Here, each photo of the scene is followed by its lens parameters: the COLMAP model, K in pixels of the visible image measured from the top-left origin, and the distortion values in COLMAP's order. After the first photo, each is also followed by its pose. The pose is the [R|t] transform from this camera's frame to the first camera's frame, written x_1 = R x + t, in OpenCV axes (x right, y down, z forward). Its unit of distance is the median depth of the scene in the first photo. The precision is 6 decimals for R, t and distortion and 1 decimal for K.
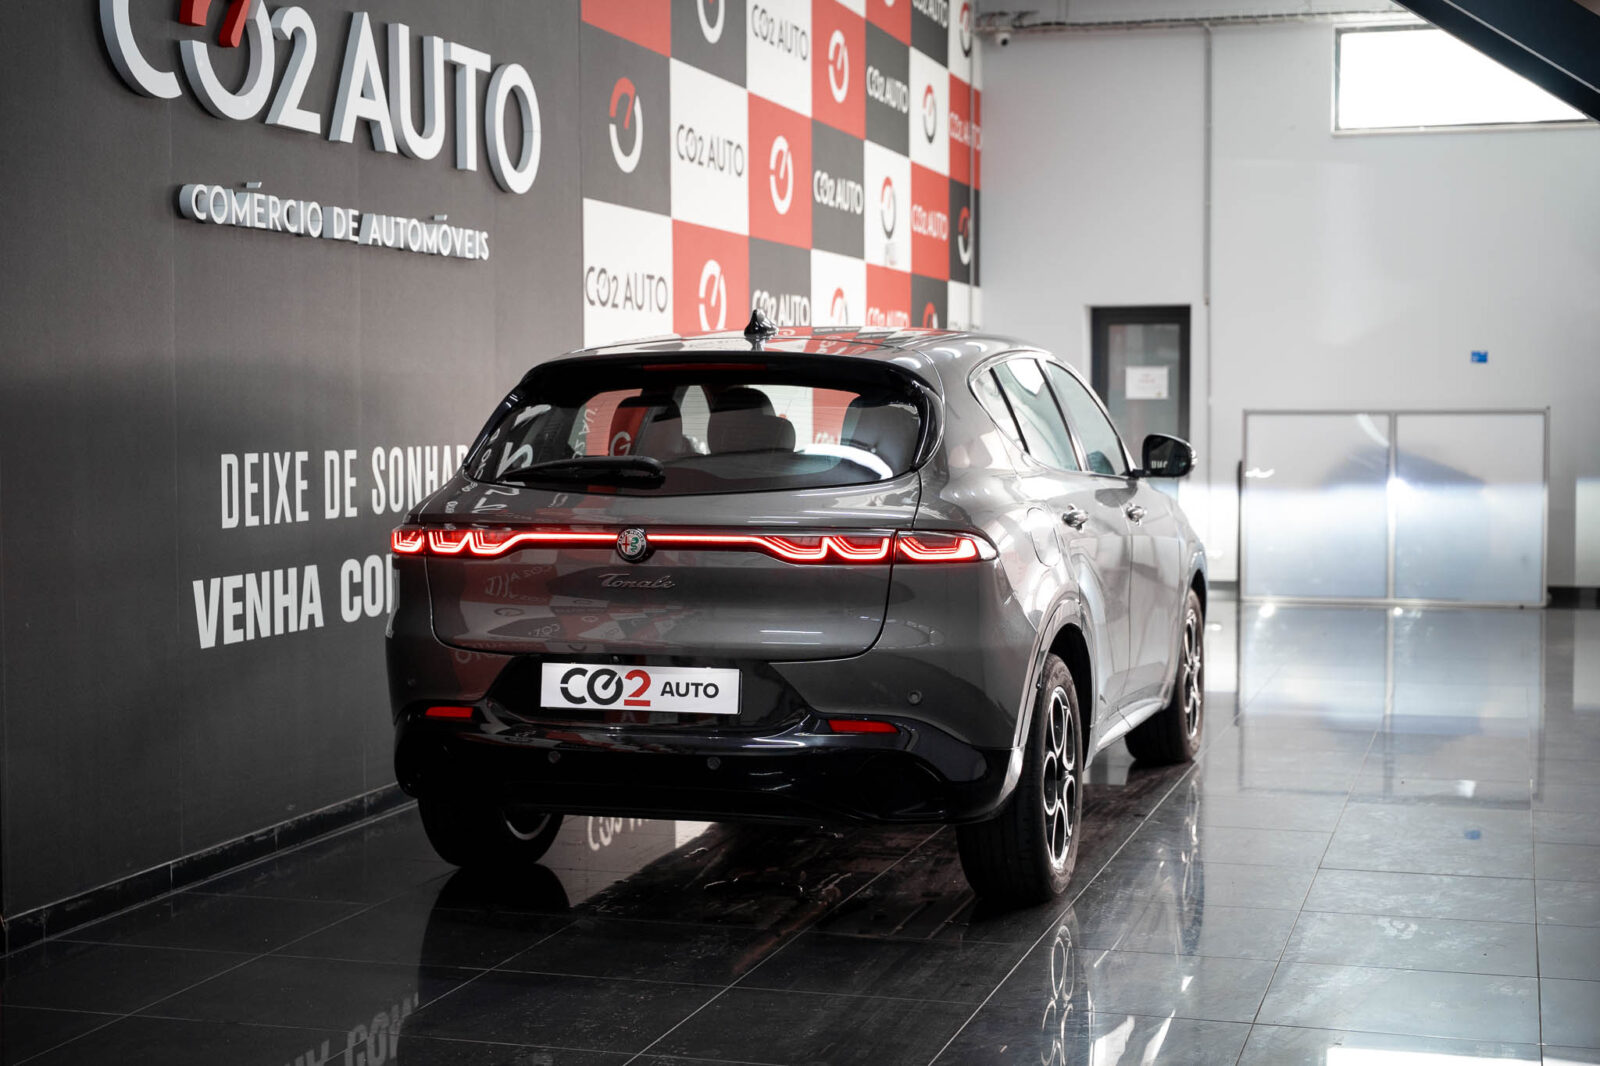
lens RADIAL K [[2441.6, 0, 800.0], [0, 2441.6, 533.0], [0, 0, 1]] dist [0.031574, -0.080264]
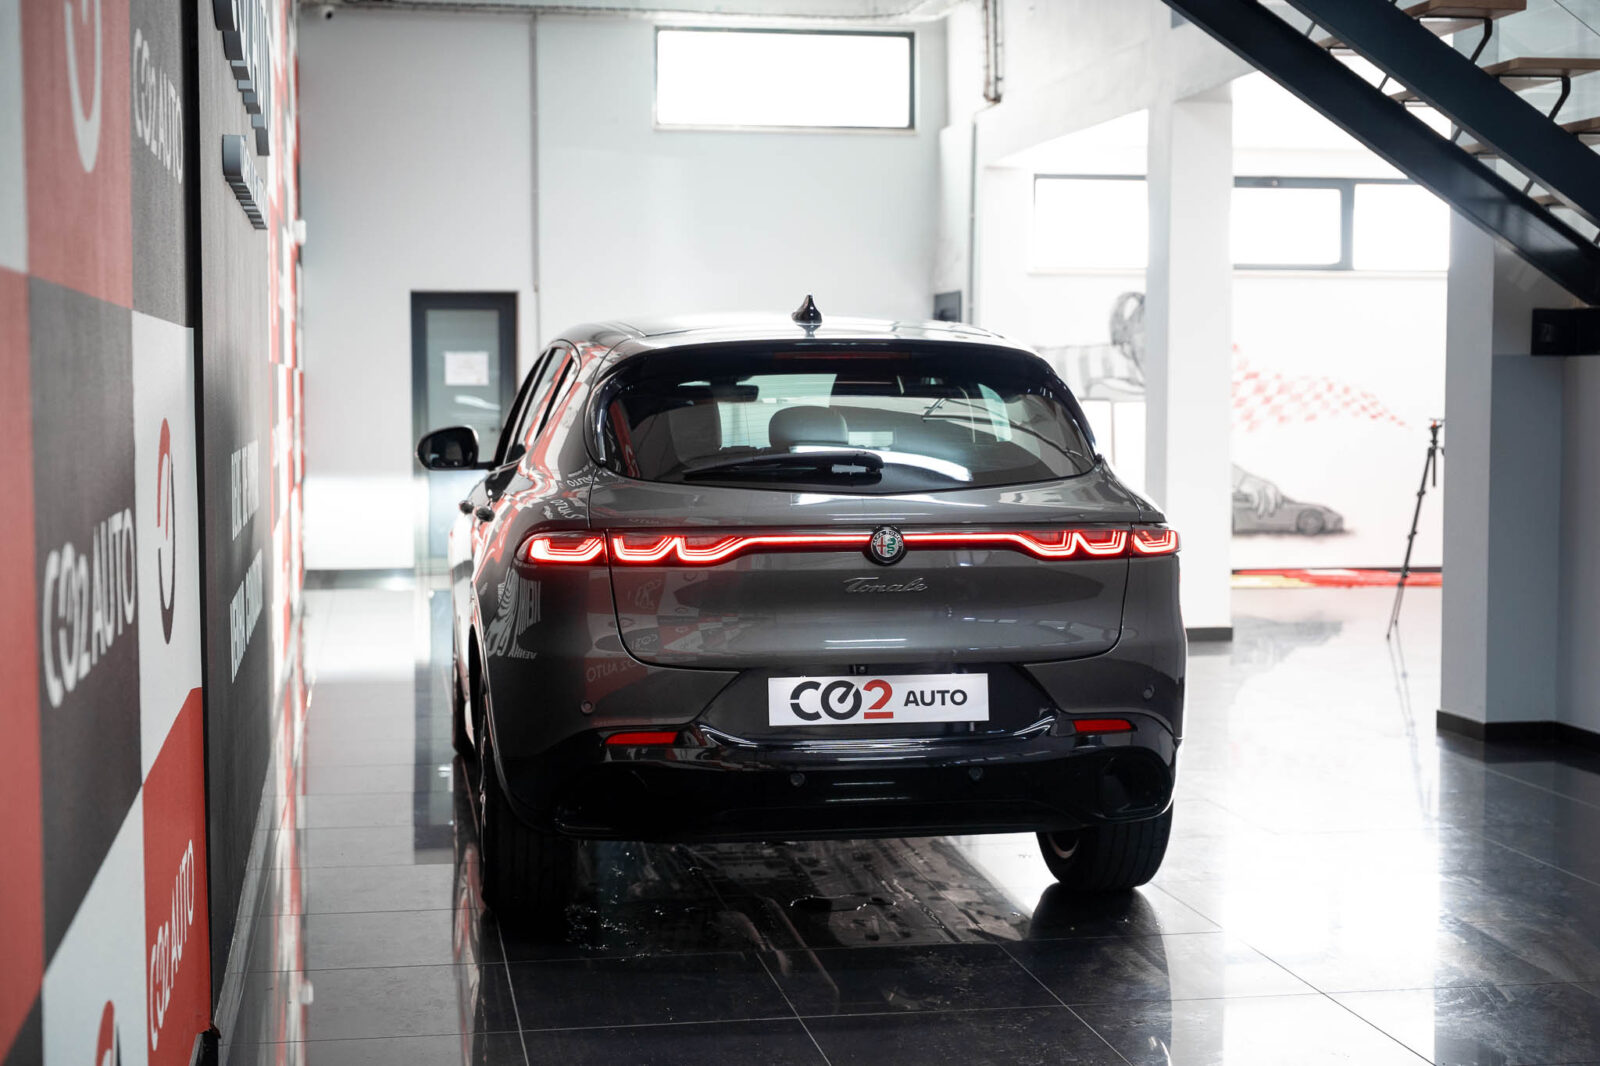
lens RADIAL K [[2389.5, 0, 800.0], [0, 2389.5, 533.0], [0, 0, 1]] dist [0.017760, 0.004101]
pose [[0.893482, -0.026668, 0.448307, -0.478984], [0.022995, 0.999643, 0.013637, -0.012712], [-0.448510, -0.001876, 0.893776, 0.187406]]
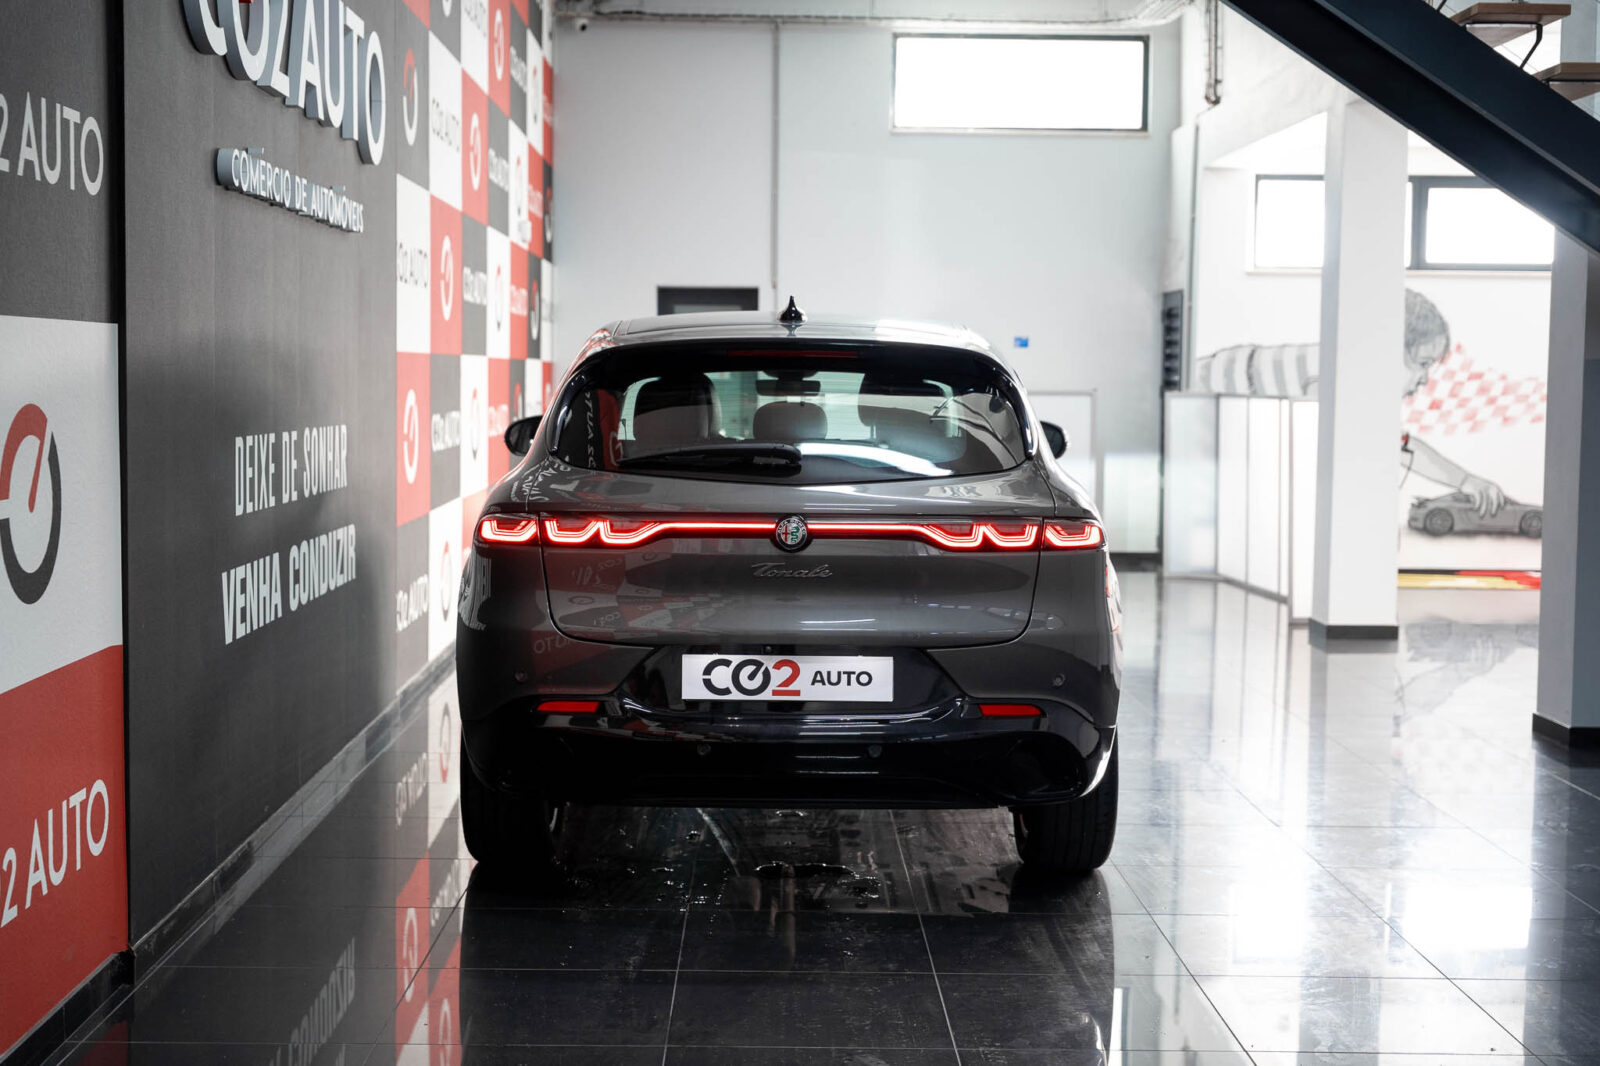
lens RADIAL K [[2330.0, 0, 800.0], [0, 2330.0, 533.0], [0, 0, 1]] dist [-0.001415, 0.027980]
pose [[0.954602, -0.007607, 0.297788, -0.327682], [0.002798, 0.999859, 0.016572, -0.010650], [-0.297872, -0.014986, 0.954488, 0.089984]]
